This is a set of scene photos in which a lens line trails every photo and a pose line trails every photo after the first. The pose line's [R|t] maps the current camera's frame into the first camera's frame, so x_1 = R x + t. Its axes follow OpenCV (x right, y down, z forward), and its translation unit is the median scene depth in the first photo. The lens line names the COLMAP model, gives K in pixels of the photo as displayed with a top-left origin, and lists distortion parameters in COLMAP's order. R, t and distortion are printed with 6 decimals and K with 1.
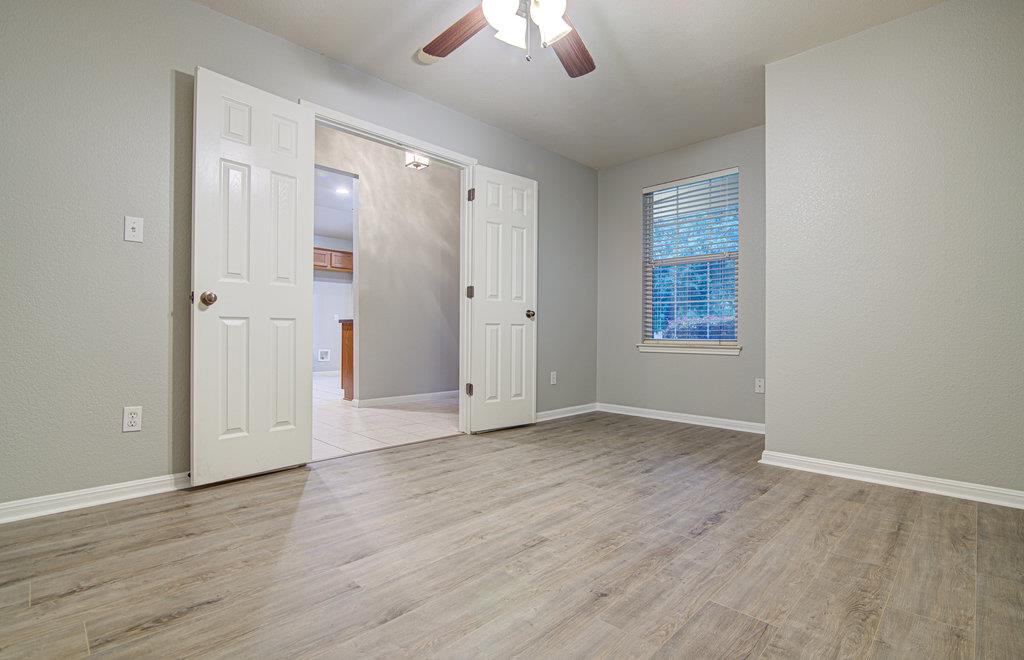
lens RADIAL K [[481.2, 0, 516.0], [0, 481.2, 328.2], [0, 0, 1]] dist [-0.017587, 0.000214]
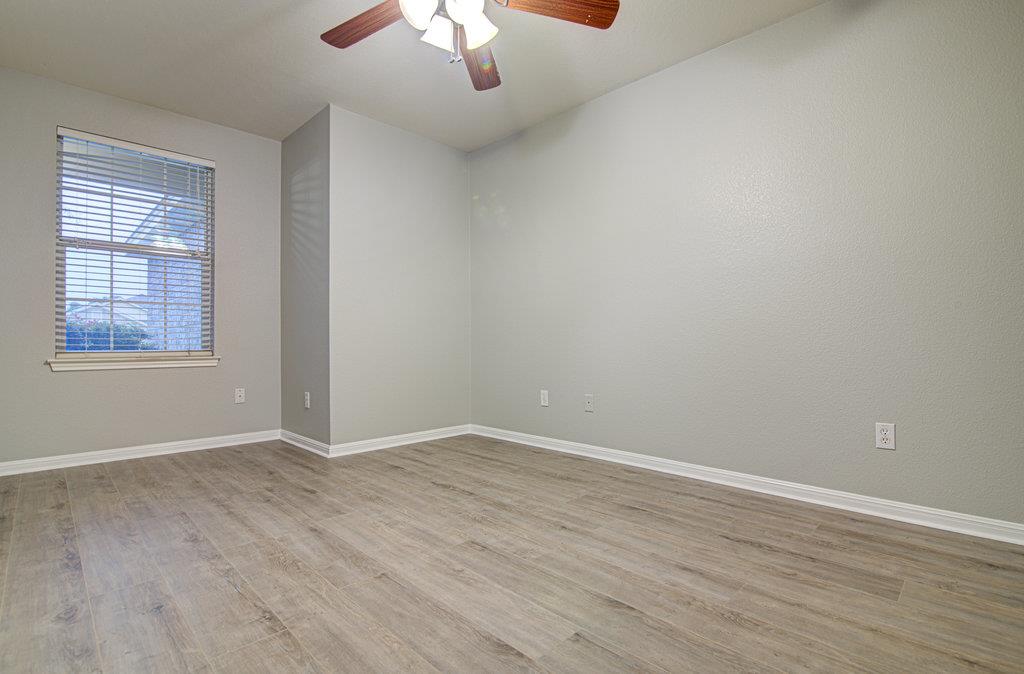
lens RADIAL K [[475.9, 0, 520.0], [0, 475.9, 335.6], [0, 0, 1]] dist [-0.011868, -0.000369]
pose [[0.000968, 0.007680, 0.999970, -0.763132], [-0.006899, 0.999947, -0.007673, 0.000589], [-0.999976, -0.006891, 0.001020, 0.702347]]
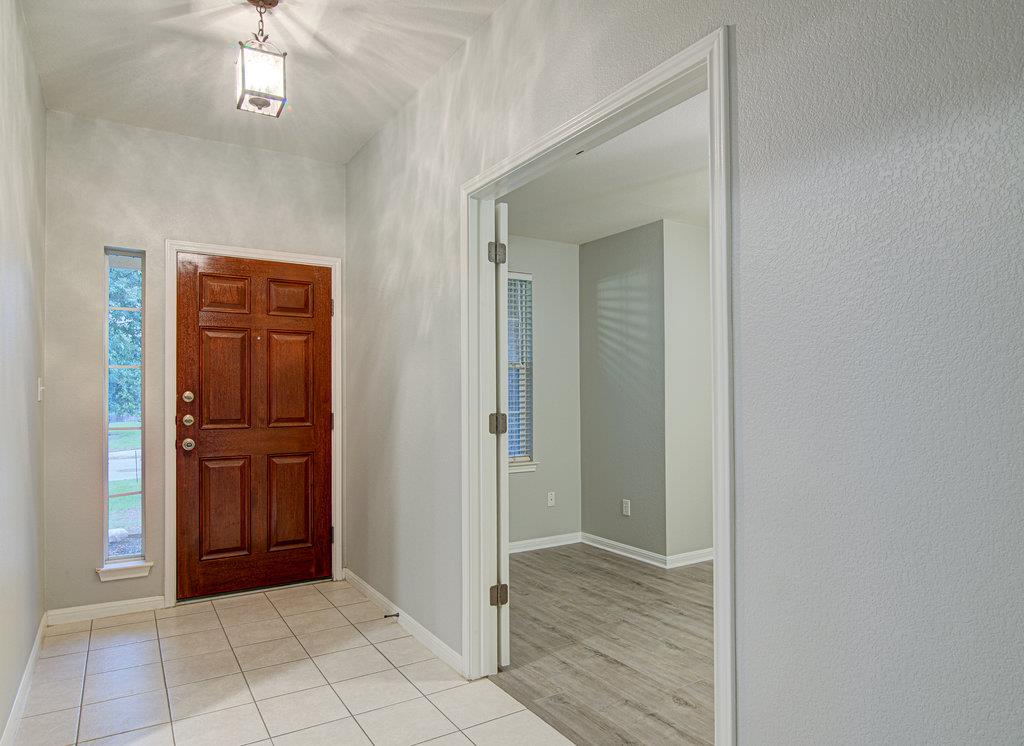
lens RADIAL K [[614.3, 0, 502.5], [0, 614.3, 379.4], [0, 0, 1]] dist [0.008286, 0.000886]
pose [[0.245167, 0.015211, 0.969361, -1.276798], [0.001613, 0.999869, -0.016097, -0.183860], [-0.969479, 0.005510, 0.245111, 1.294144]]
